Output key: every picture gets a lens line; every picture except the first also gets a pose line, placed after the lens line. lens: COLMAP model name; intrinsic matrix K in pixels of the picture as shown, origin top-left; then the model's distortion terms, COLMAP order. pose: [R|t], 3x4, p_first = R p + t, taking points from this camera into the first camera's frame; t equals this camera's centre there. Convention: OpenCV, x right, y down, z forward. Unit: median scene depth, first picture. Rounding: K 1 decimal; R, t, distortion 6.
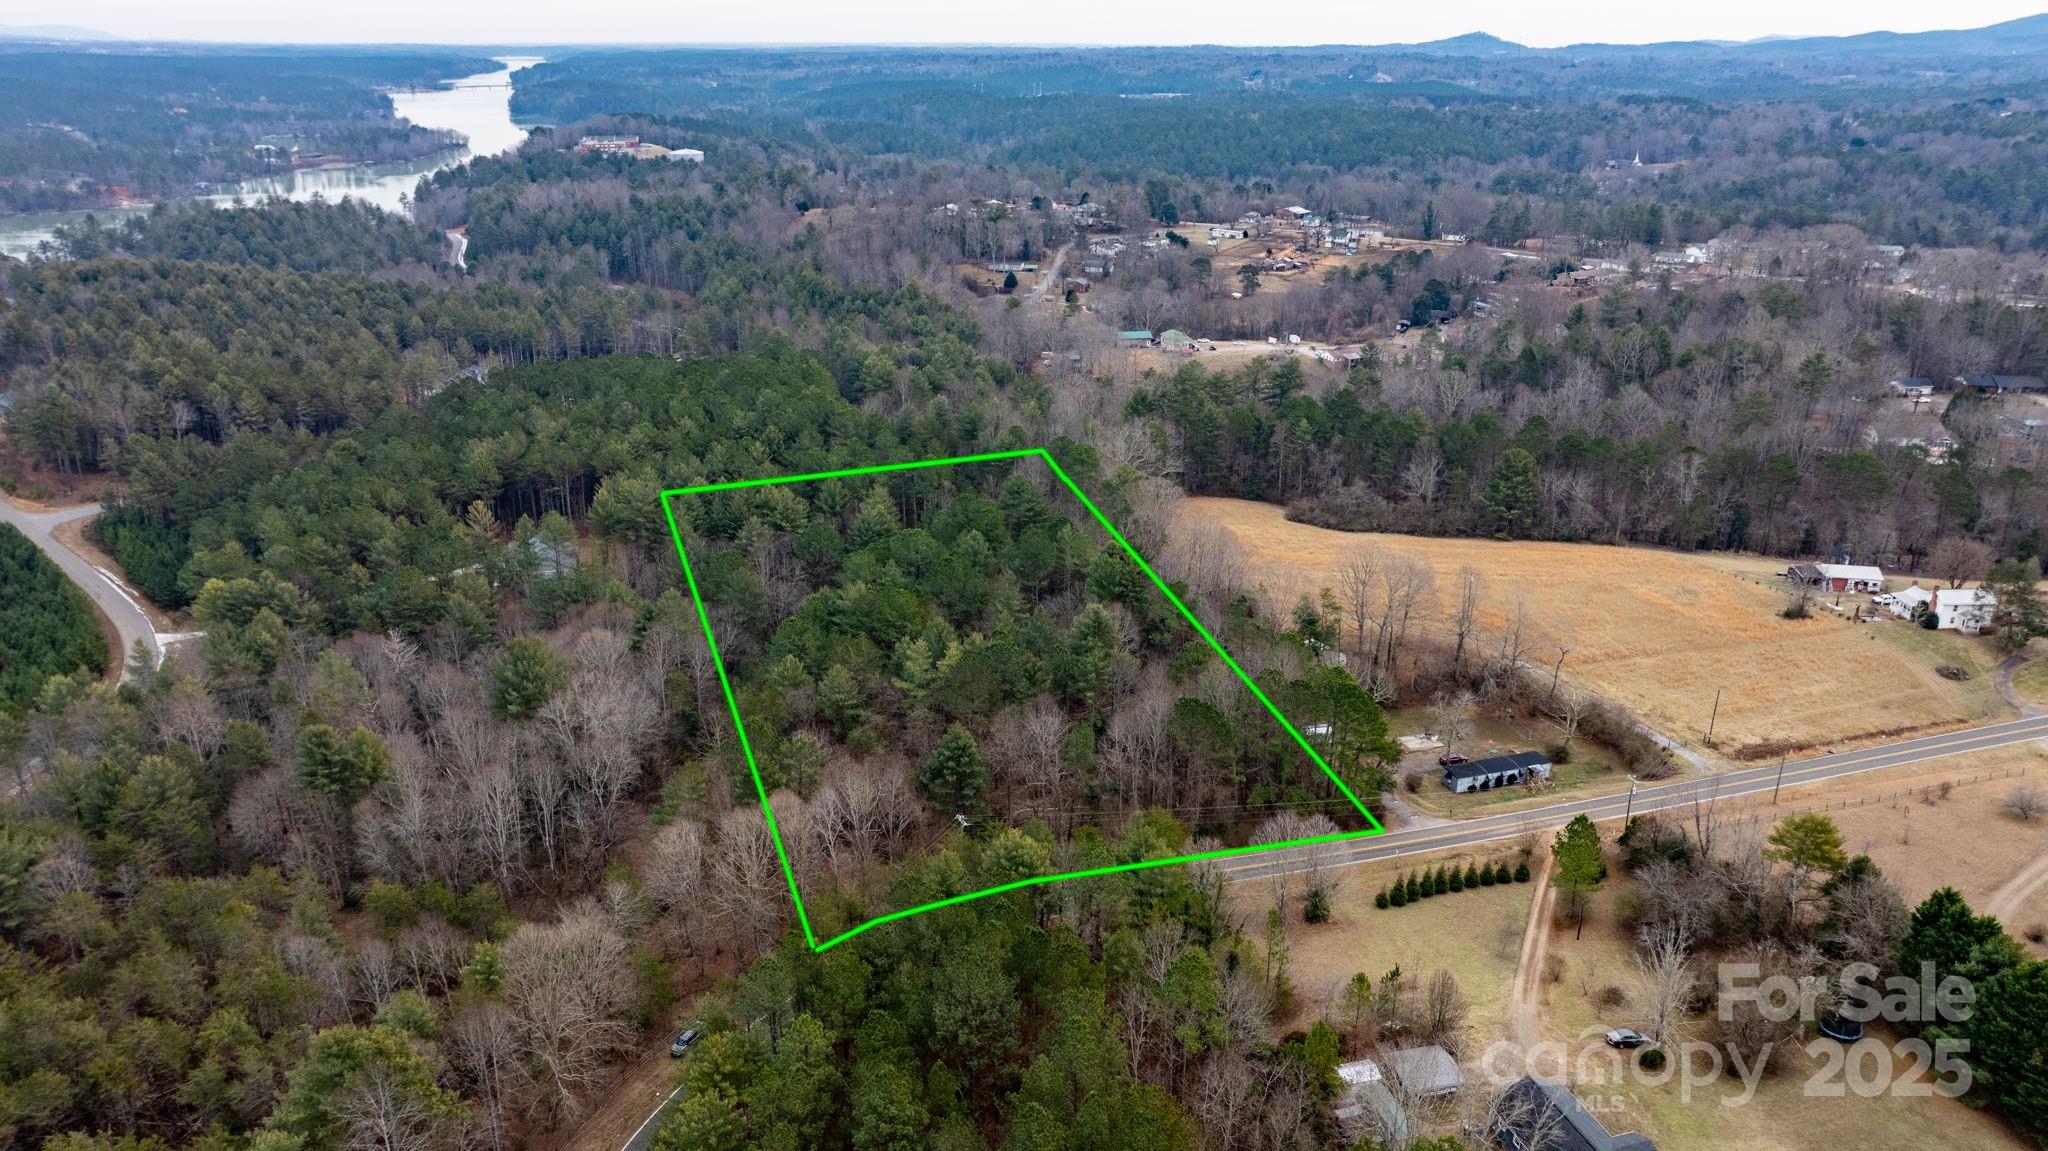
lens RADIAL K [[1437.9, 0, 1026.8], [0, 1437.9, 570.2], [0, 0, 1]] dist [-0.033467, 0.035858]
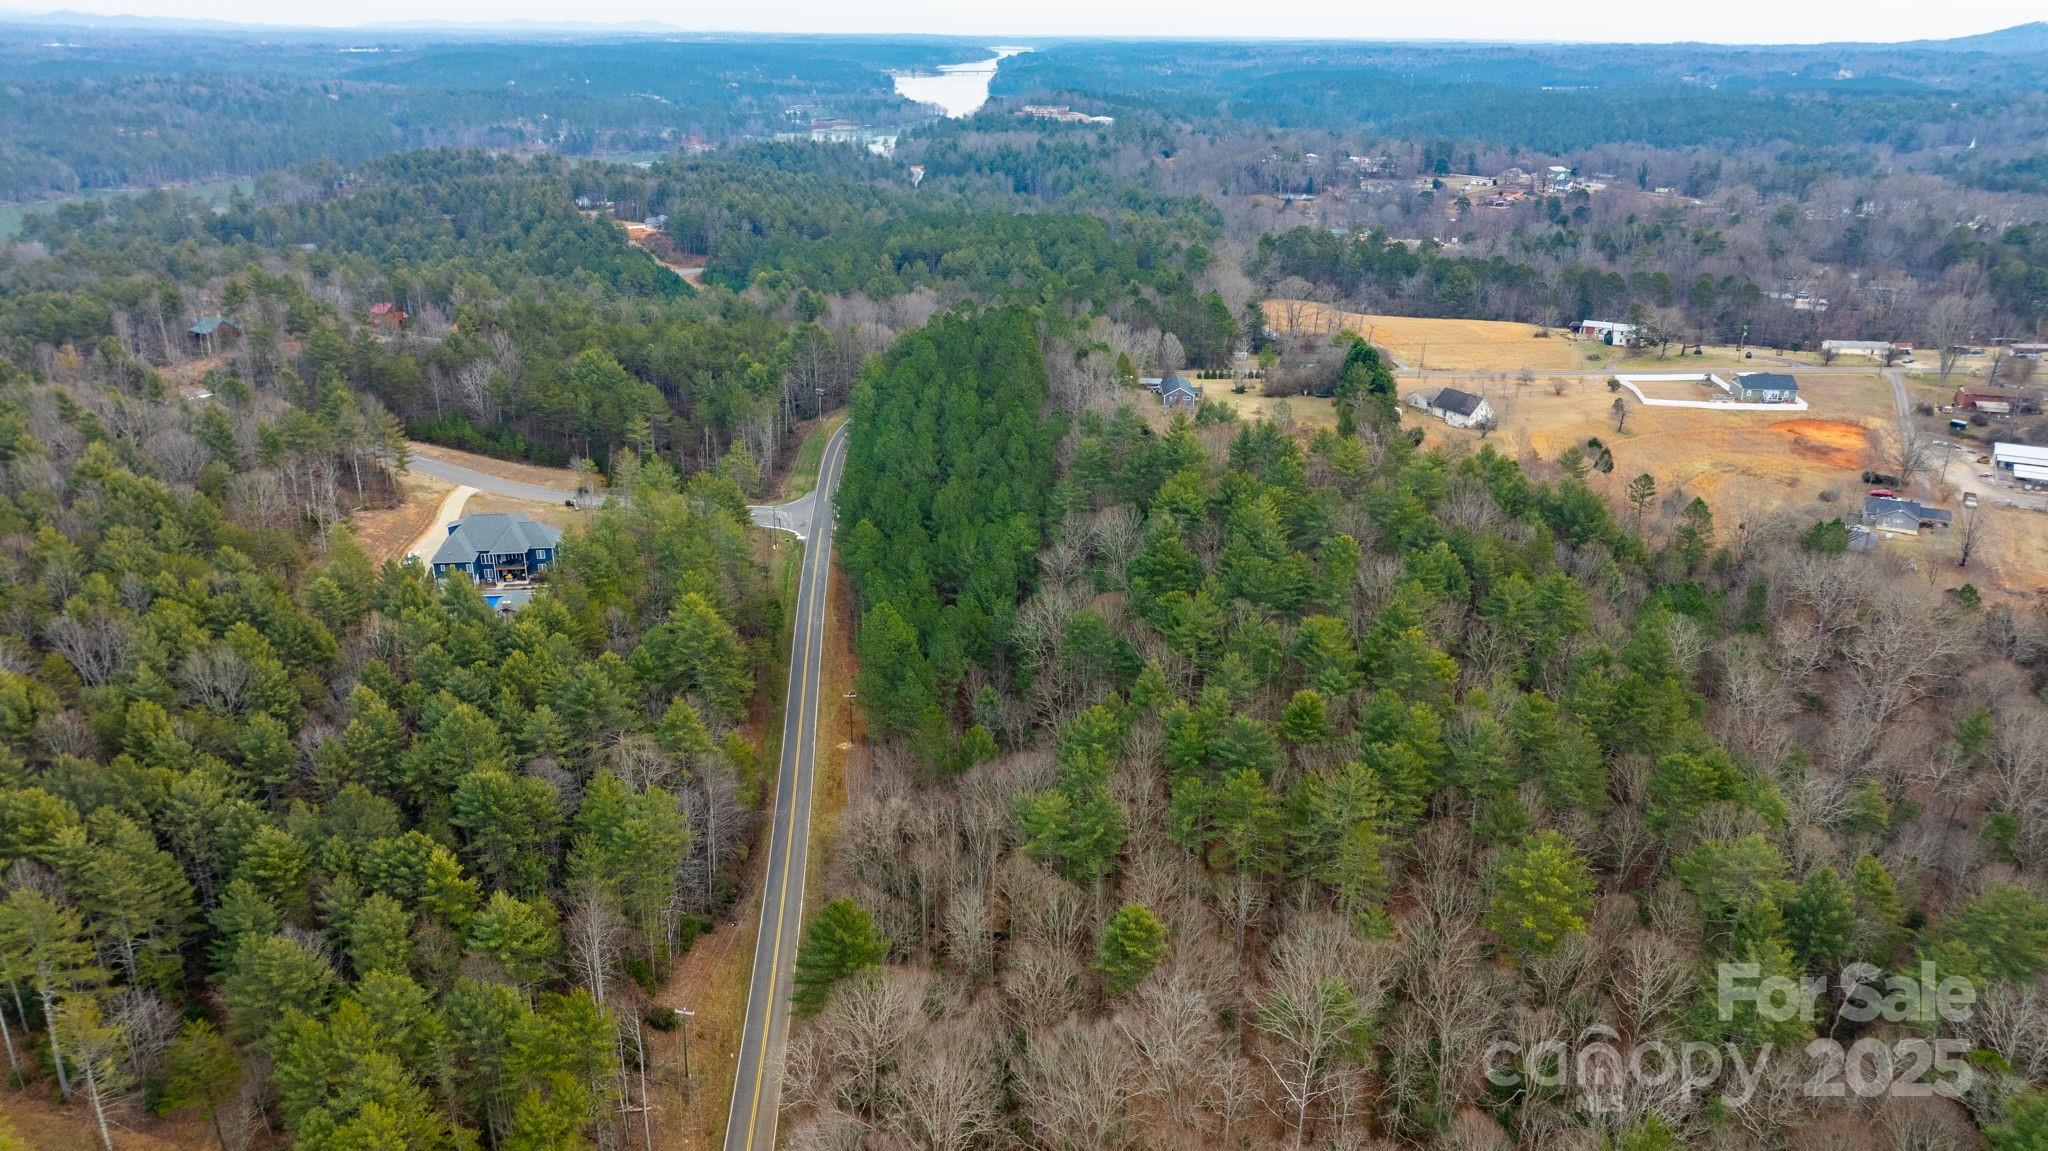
lens RADIAL K [[1437.9, 0, 1027.7], [0, 1437.9, 570.7], [0, 0, 1]] dist [-0.033467, 0.035858]
pose [[0.950634, 0.112754, -0.289105, 0.158498], [-0.111592, 0.993542, 0.020552, 0.120669], [0.289556, 0.012724, 0.957077, -0.309645]]
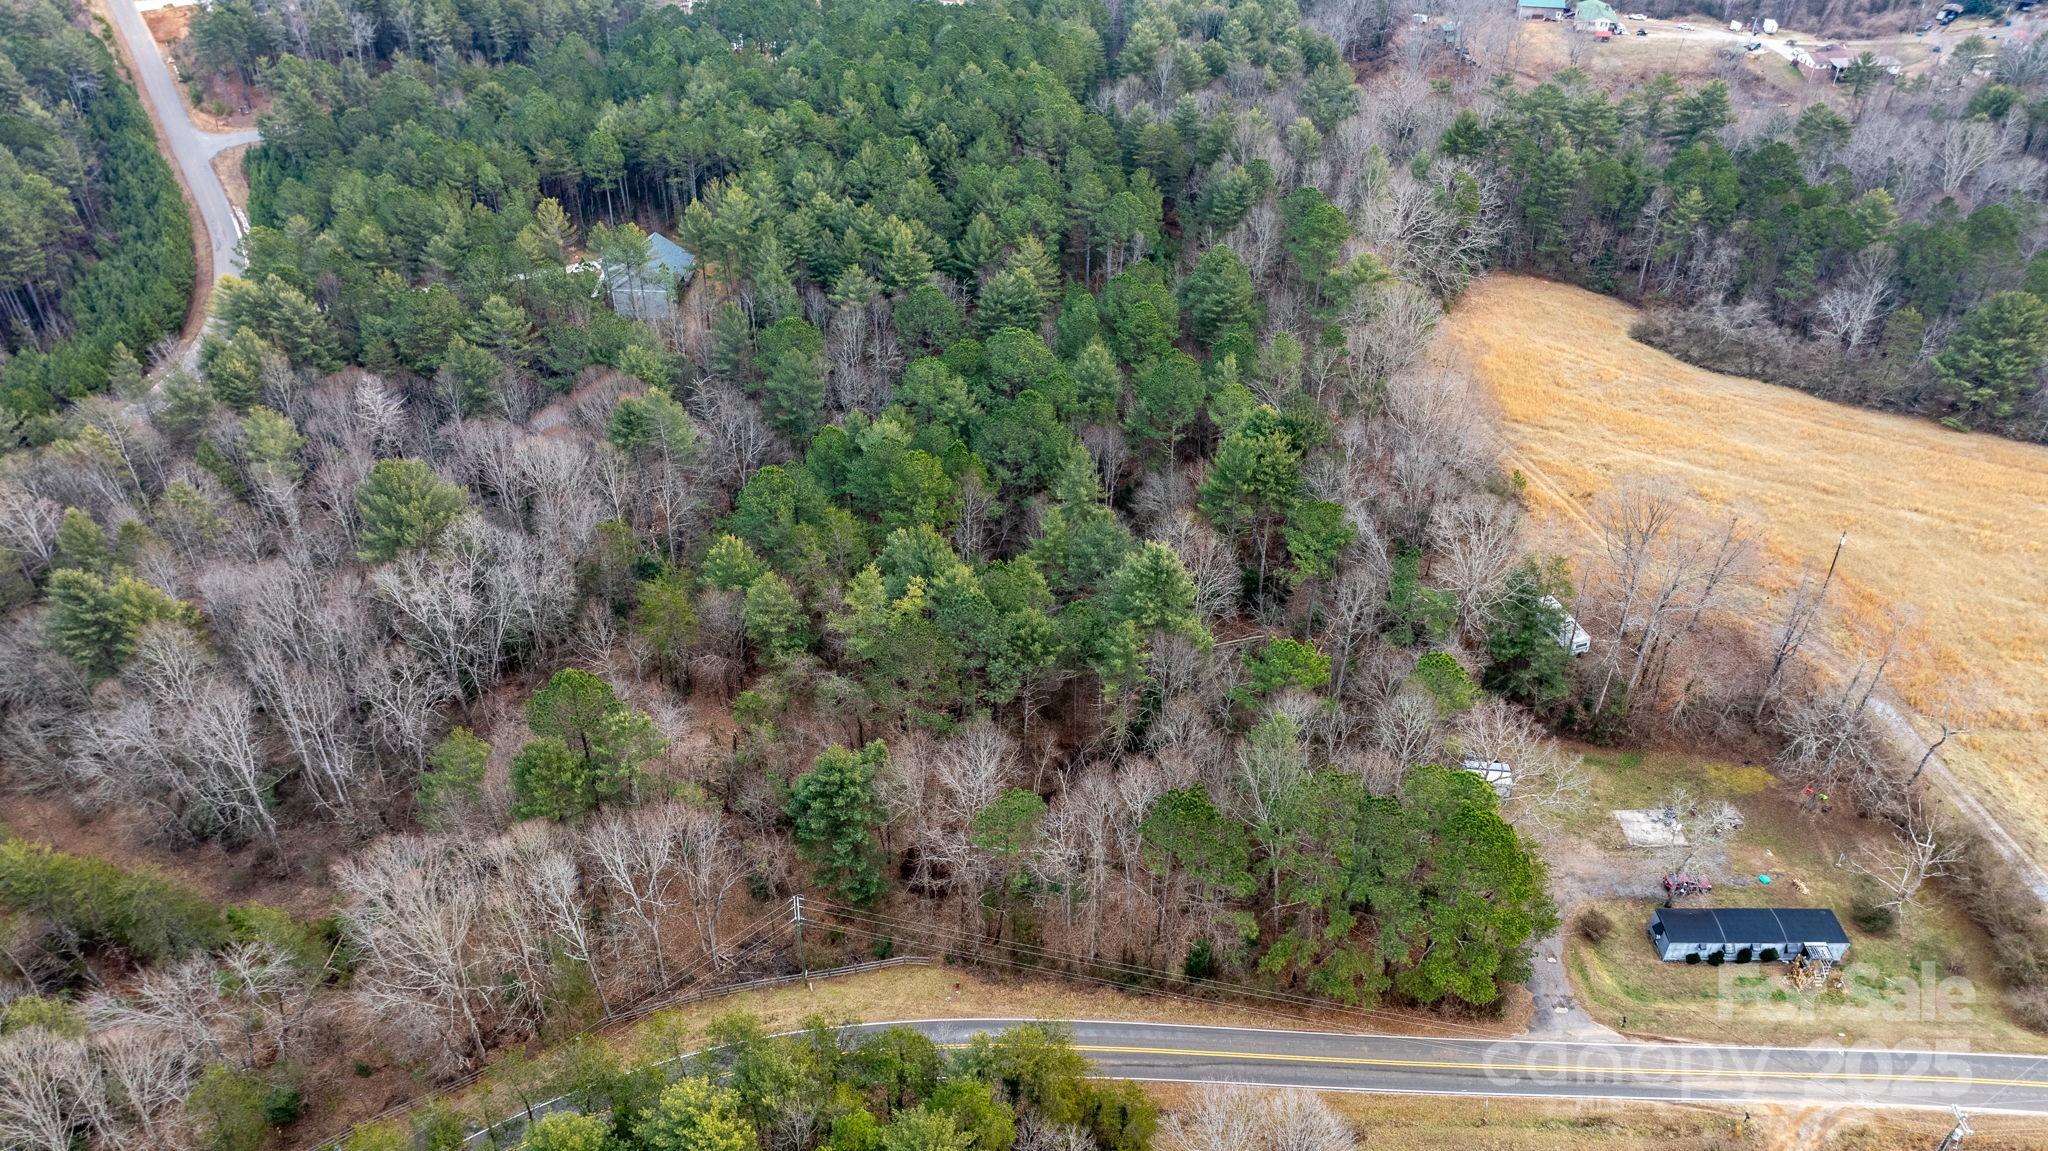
lens RADIAL K [[1437.9, 0, 1038.2], [0, 1437.9, 576.1], [0, 0, 1]] dist [-0.033467, 0.035858]
pose [[0.950321, 0.184501, -0.250699, 0.045250], [-0.111177, 0.953464, 0.280261, -0.038463], [0.290741, -0.238465, 0.926609, 0.105660]]
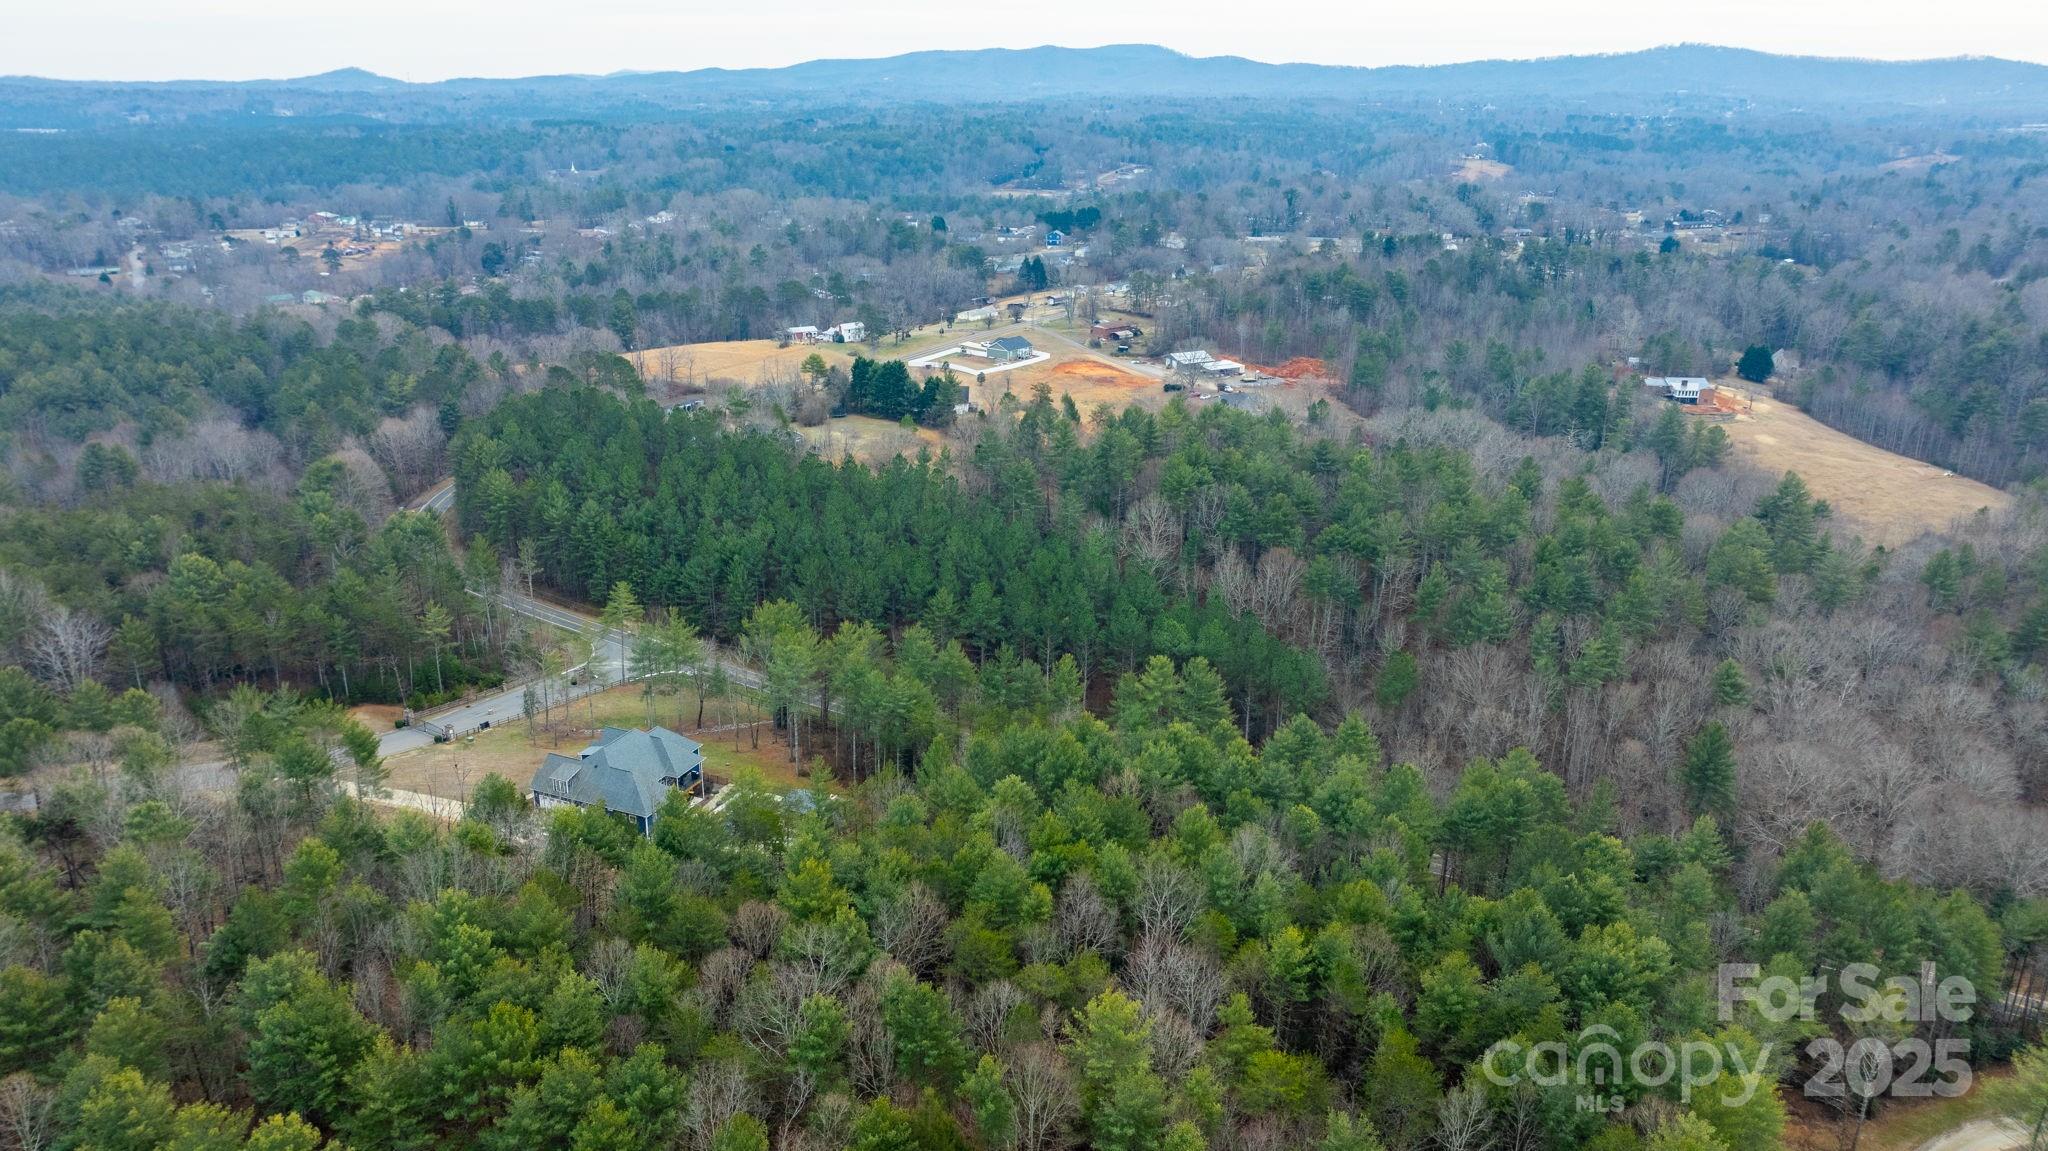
lens RADIAL K [[1437.9, 0, 1018.9], [0, 1437.9, 576.9], [0, 0, 1]] dist [-0.033467, 0.035858]
pose [[0.757210, -0.210384, 0.618361, -0.179896], [0.221431, 0.973328, 0.060003, 0.100193], [-0.614492, 0.091490, 0.783600, -0.257893]]
